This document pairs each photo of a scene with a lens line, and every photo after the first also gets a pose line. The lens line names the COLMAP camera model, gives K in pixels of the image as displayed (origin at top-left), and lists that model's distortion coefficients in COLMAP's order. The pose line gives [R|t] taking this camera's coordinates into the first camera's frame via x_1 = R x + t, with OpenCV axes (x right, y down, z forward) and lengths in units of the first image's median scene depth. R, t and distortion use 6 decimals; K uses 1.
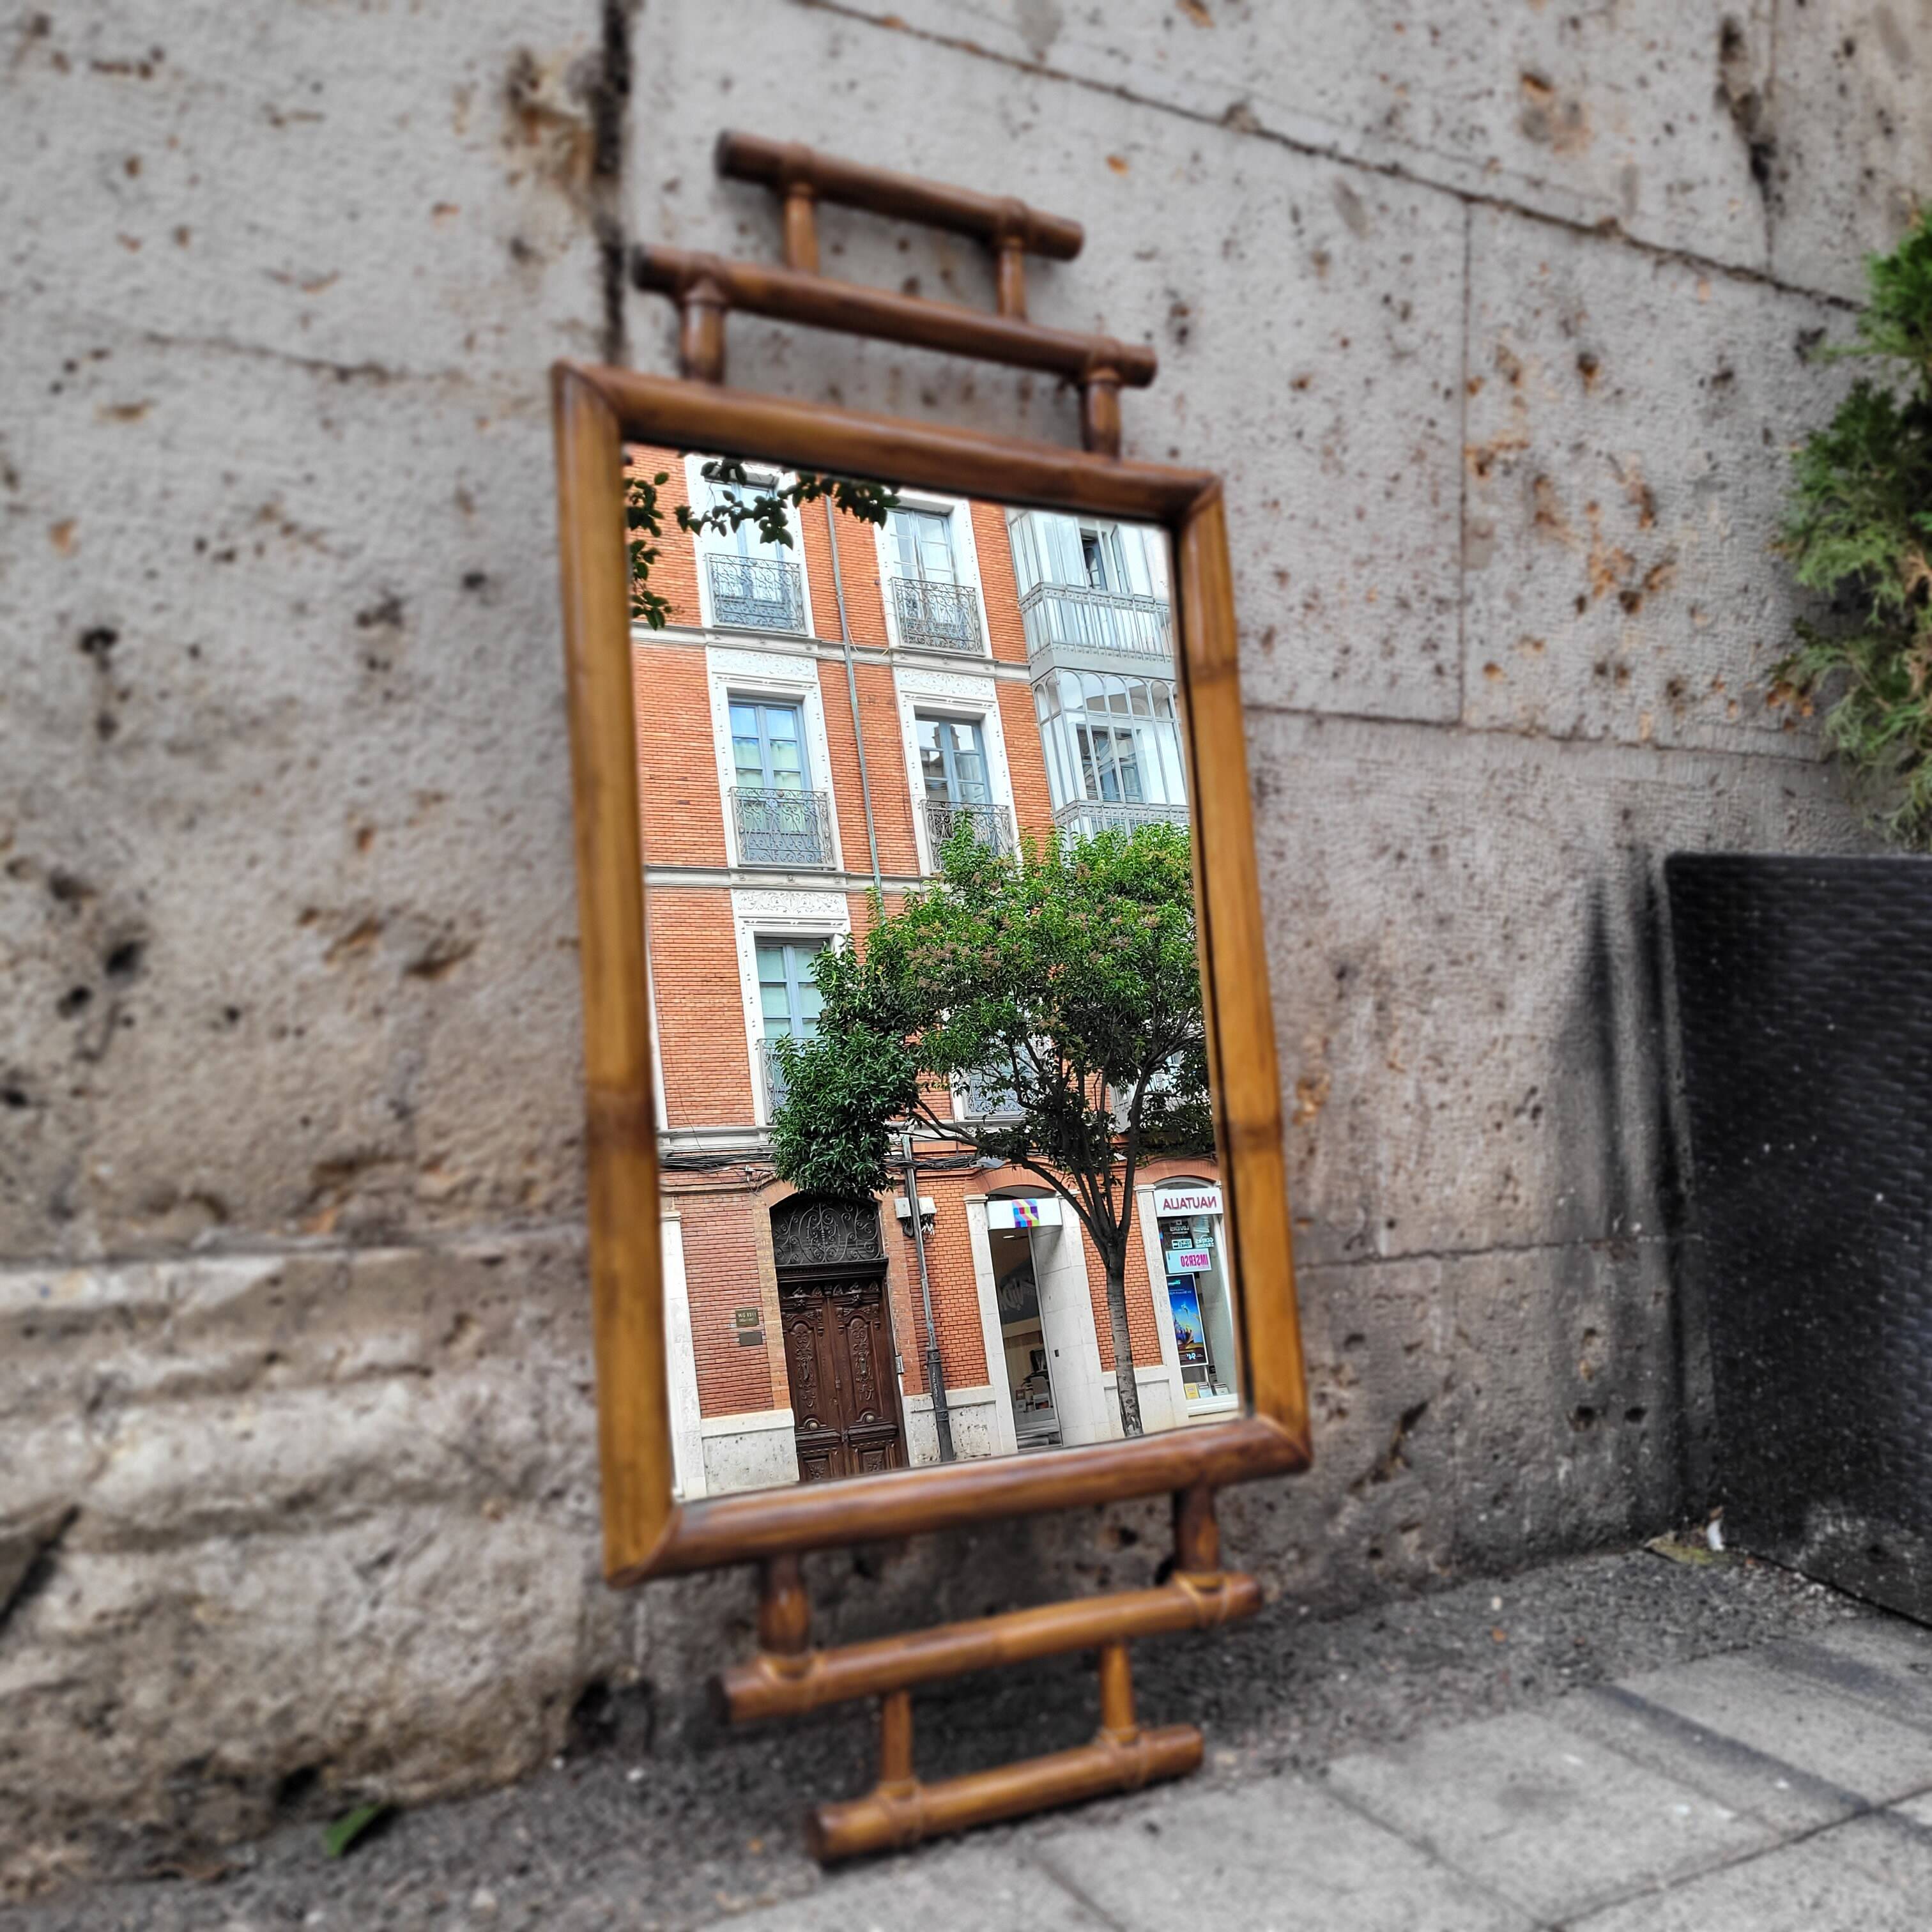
lens RADIAL K [[1942.3, 0, 992.9], [0, 1942.3, 978.0], [0, 0, 1]] dist [0.064660, -0.047064]
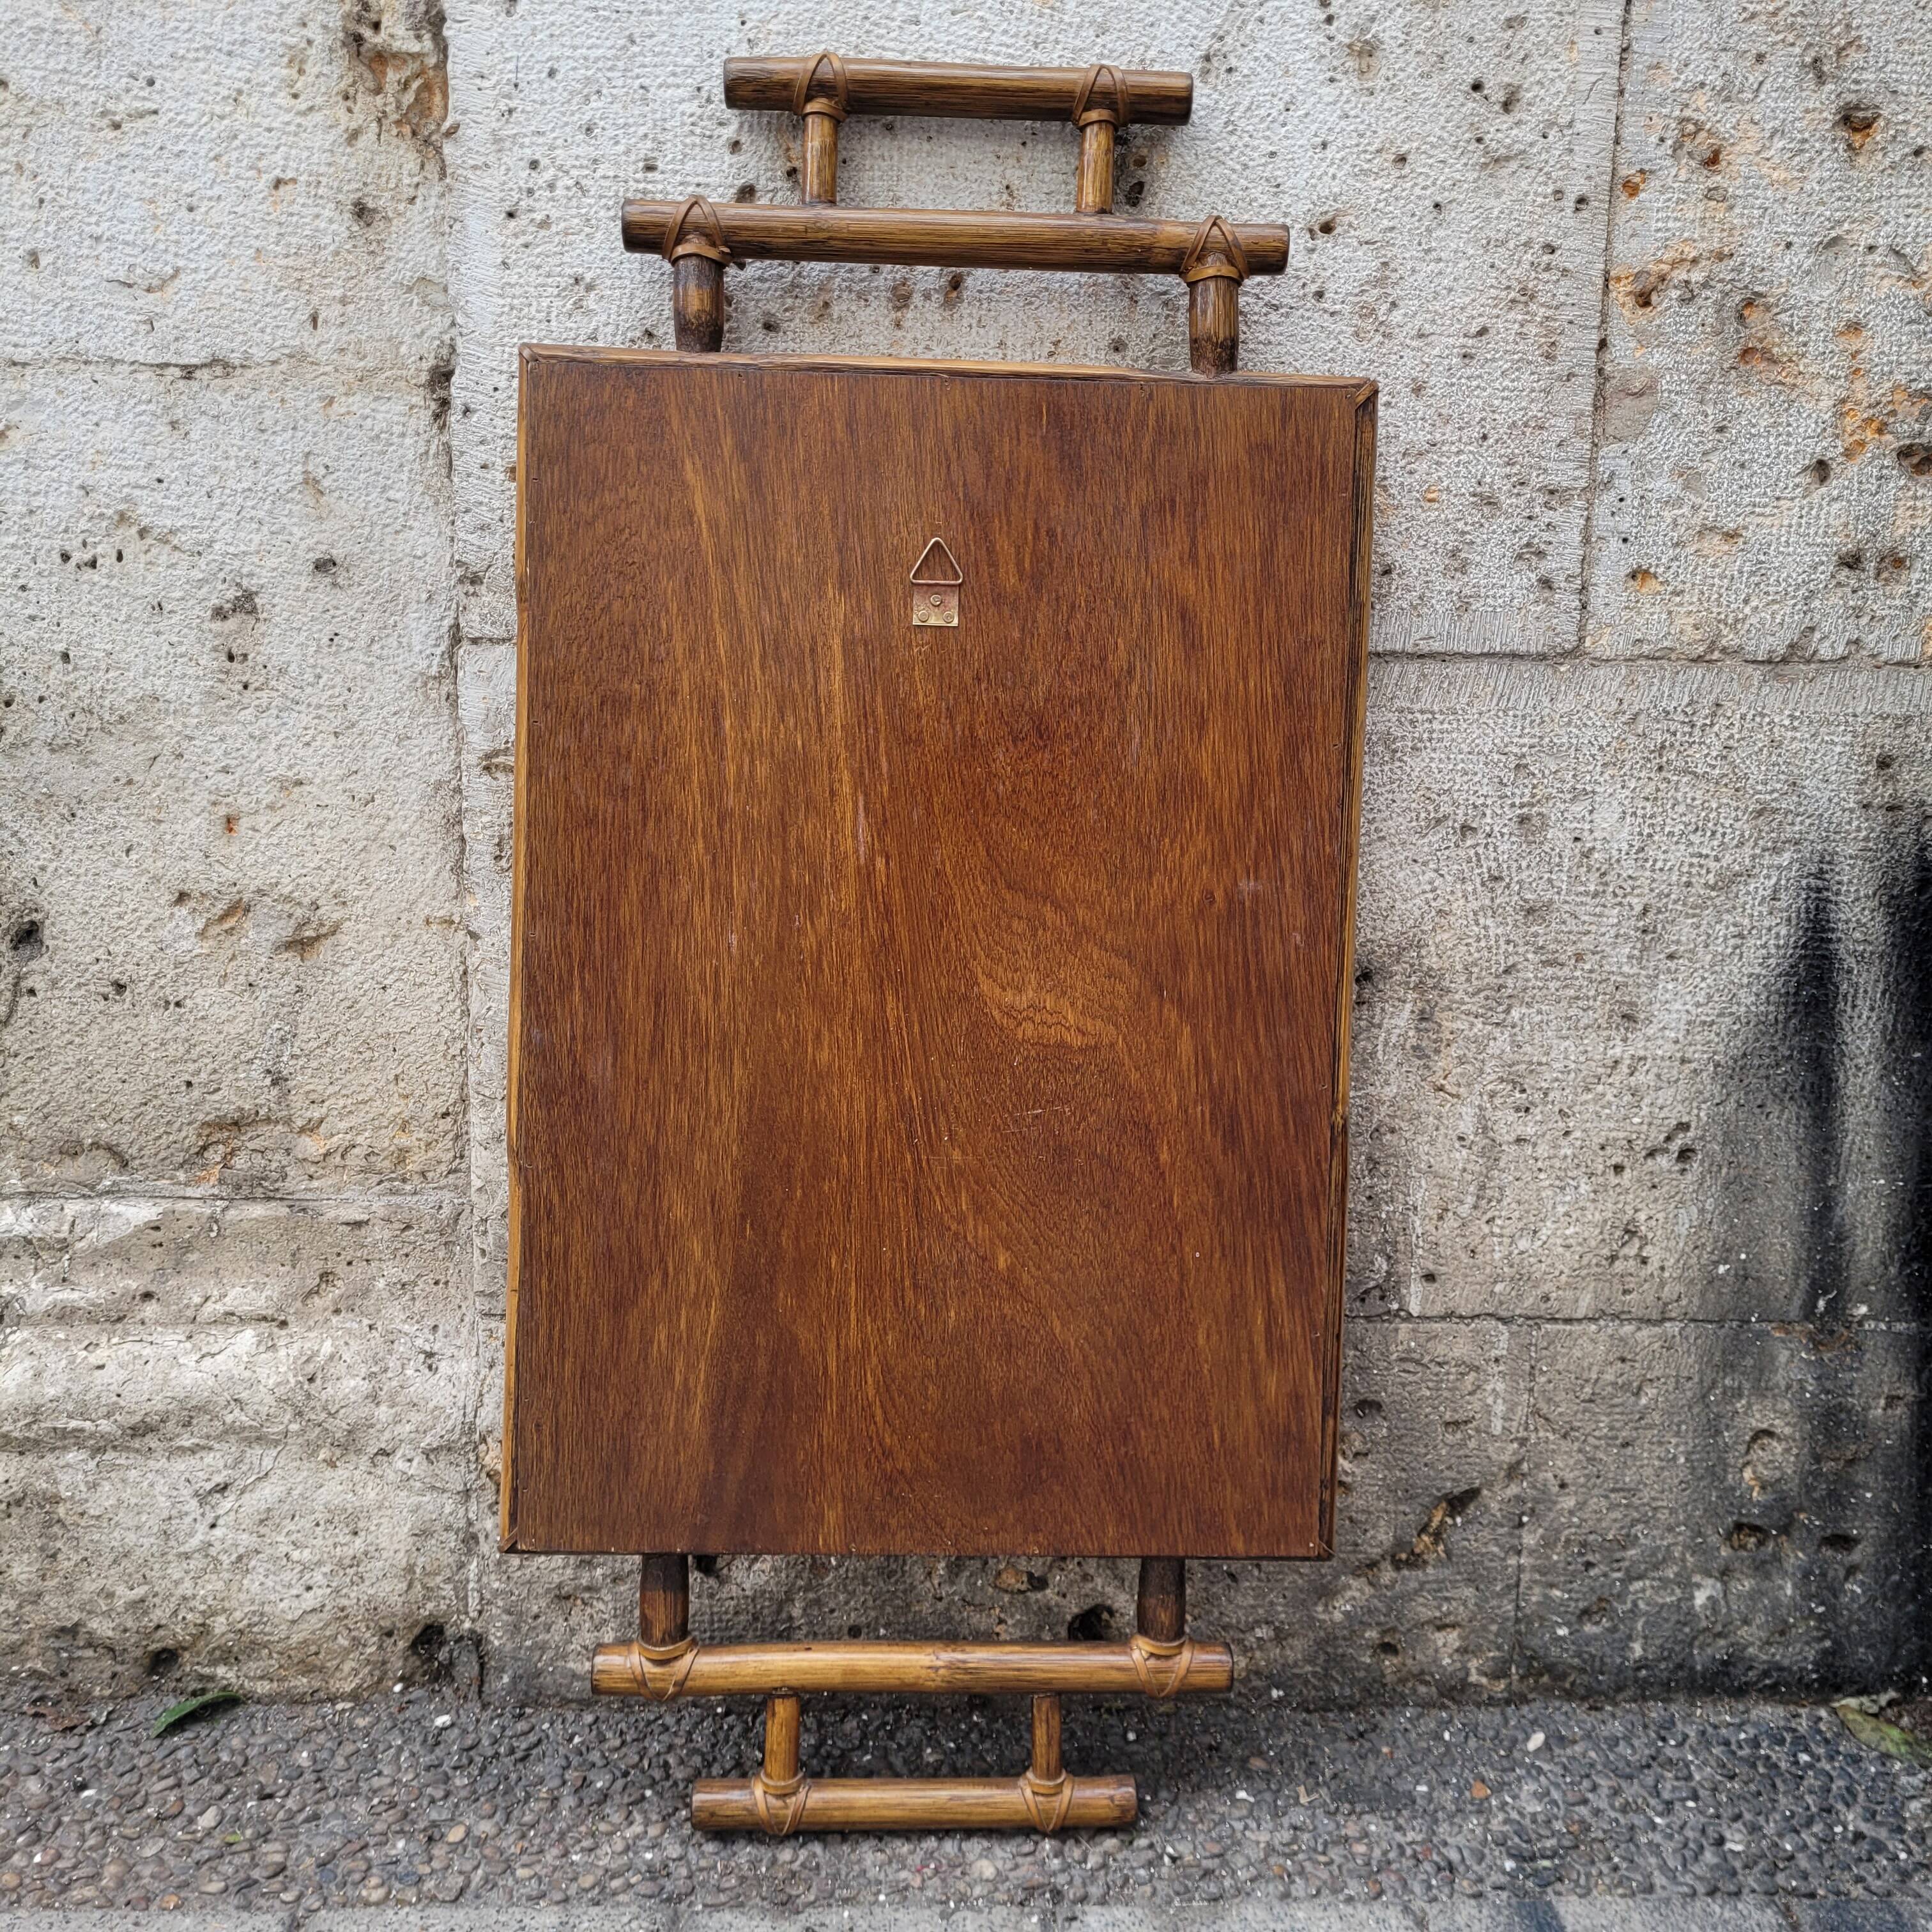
lens RADIAL K [[1964.7, 0, 977.0], [0, 1964.7, 941.1], [0, 0, 1]] dist [0.060192, -0.060800]
pose [[0.870233, 0.087952, -0.484726, 0.427838], [-0.011587, 0.987316, 0.158343, -0.141926], [0.492505, -0.132178, 0.860214, 0.212456]]
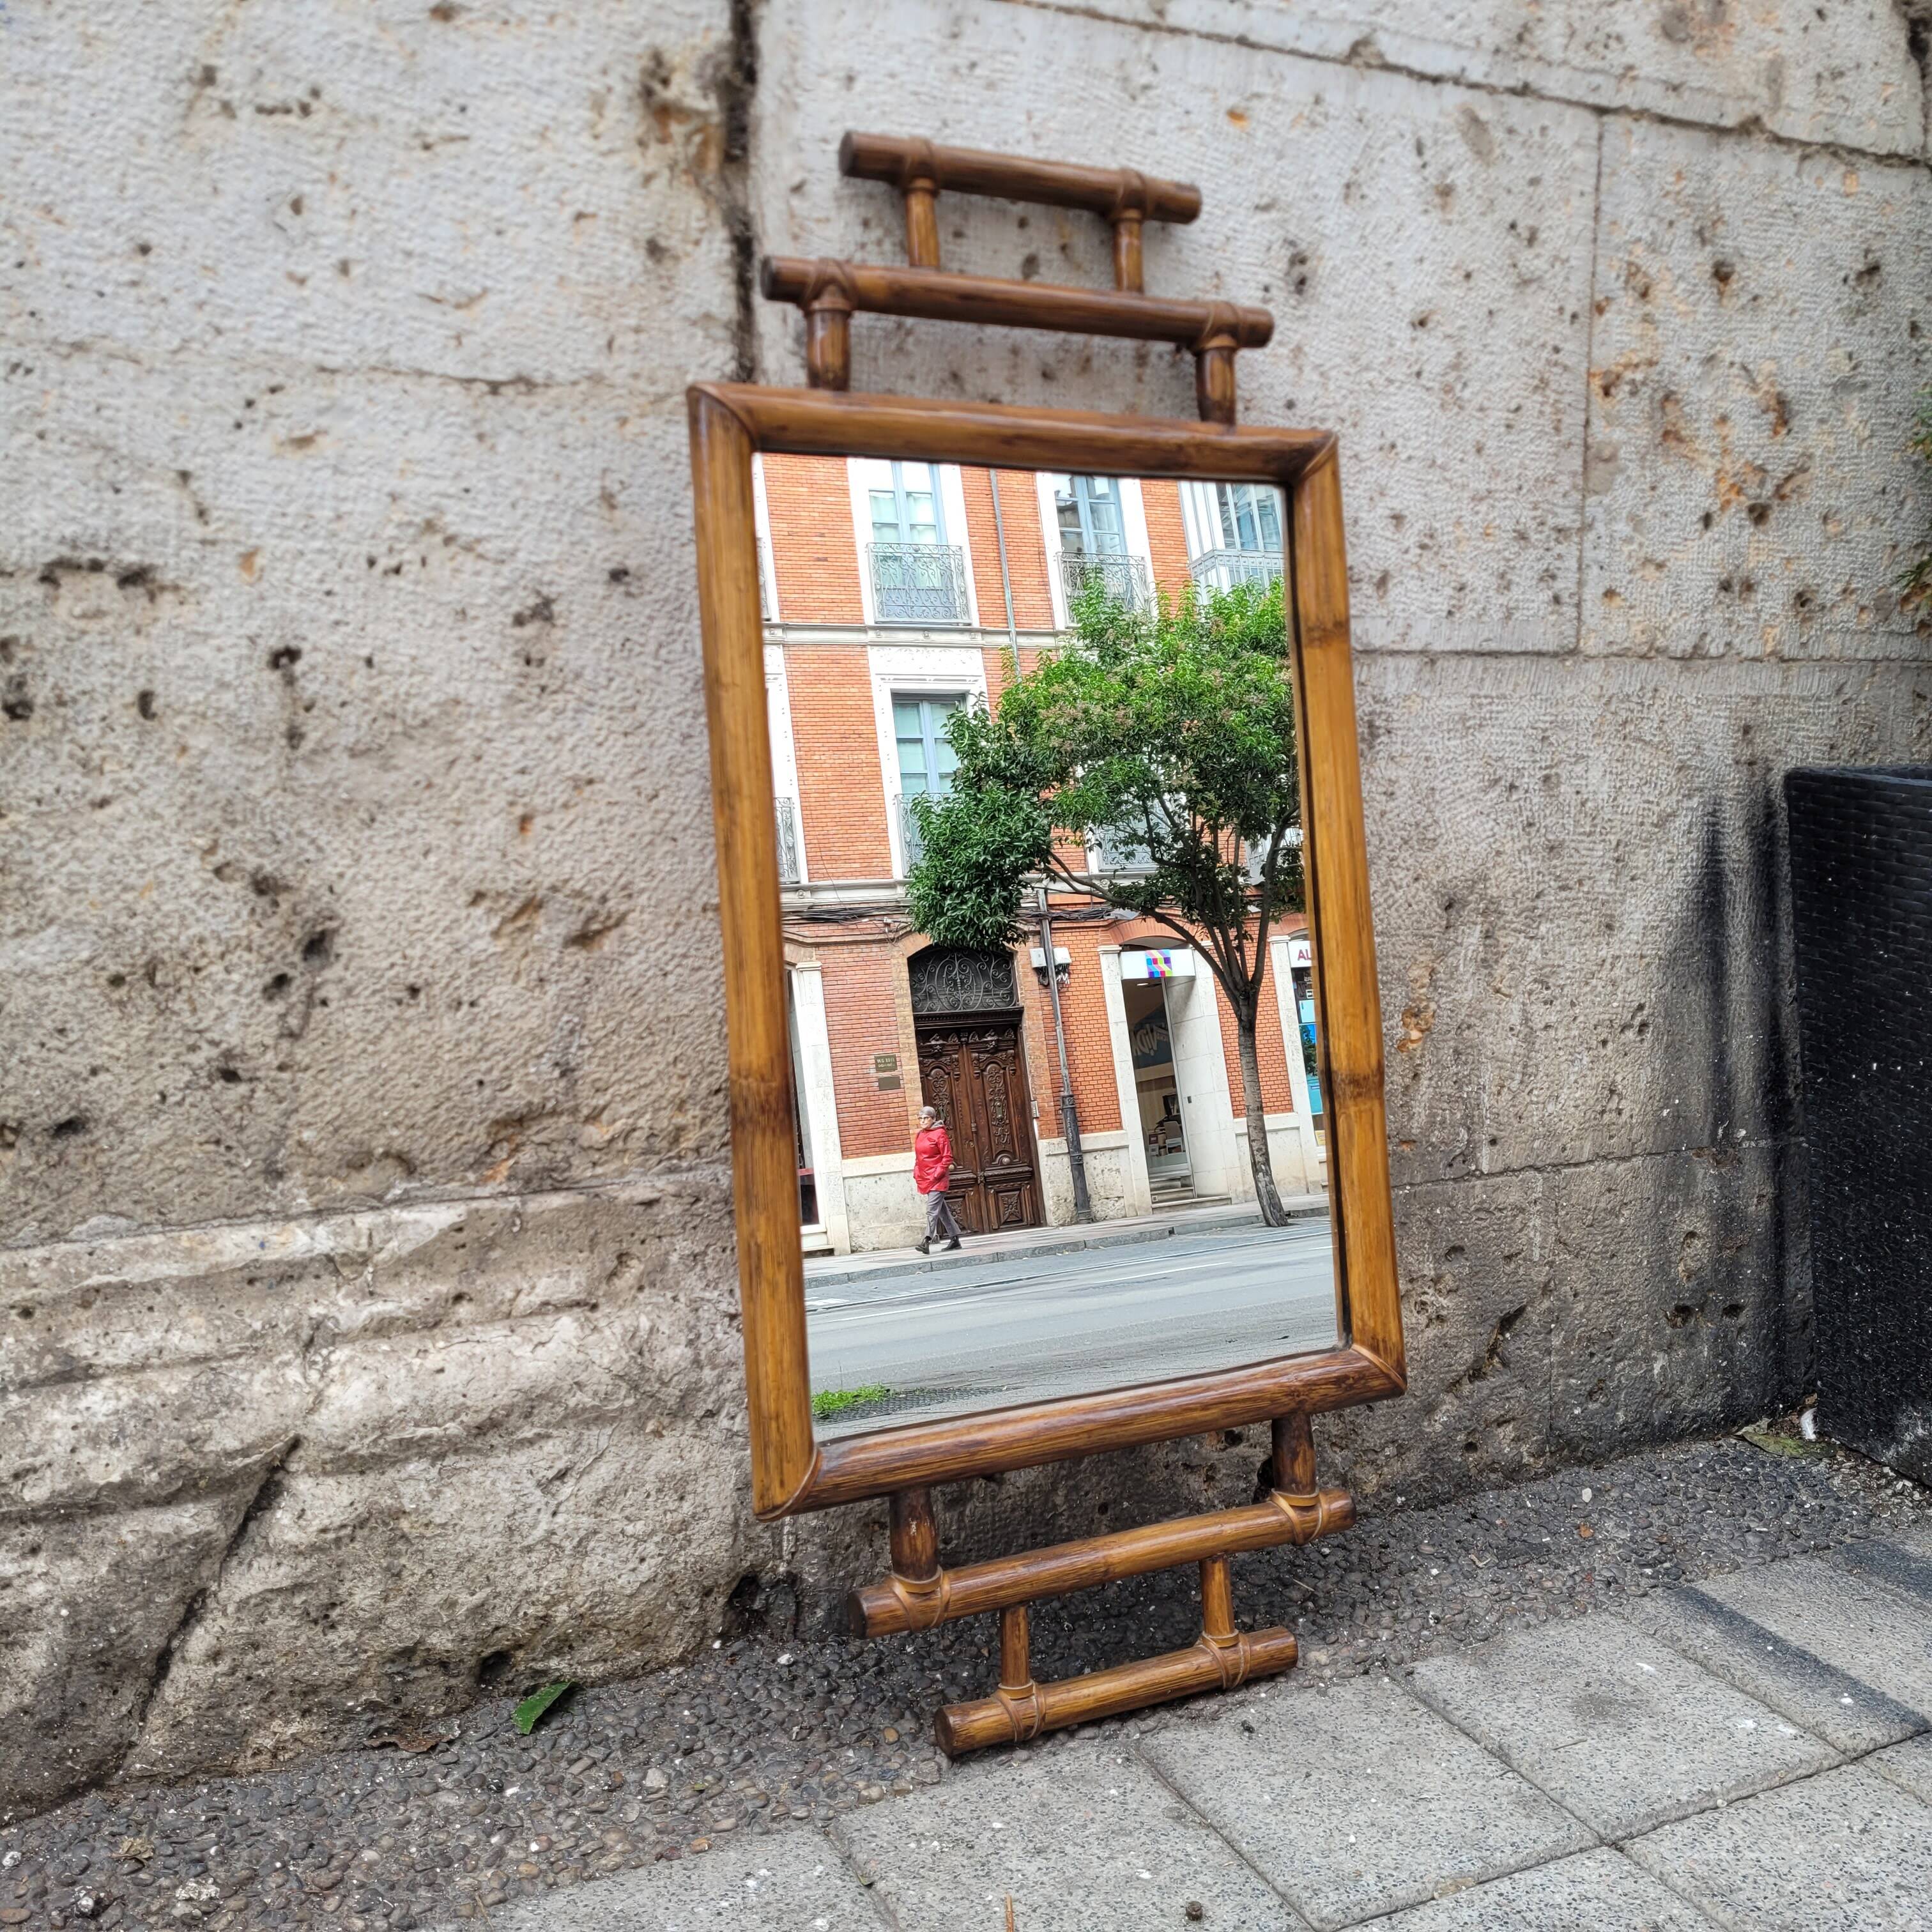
lens RADIAL K [[1936.3, 0, 966.2], [0, 1936.3, 923.9], [0, 0, 1]] dist [0.065798, -0.047734]
pose [[0.996528, 0.004774, -0.083116, 0.009440], [0.004012, 0.994441, 0.105221, -0.099904], [0.083156, -0.105189, 0.990969, -0.041784]]
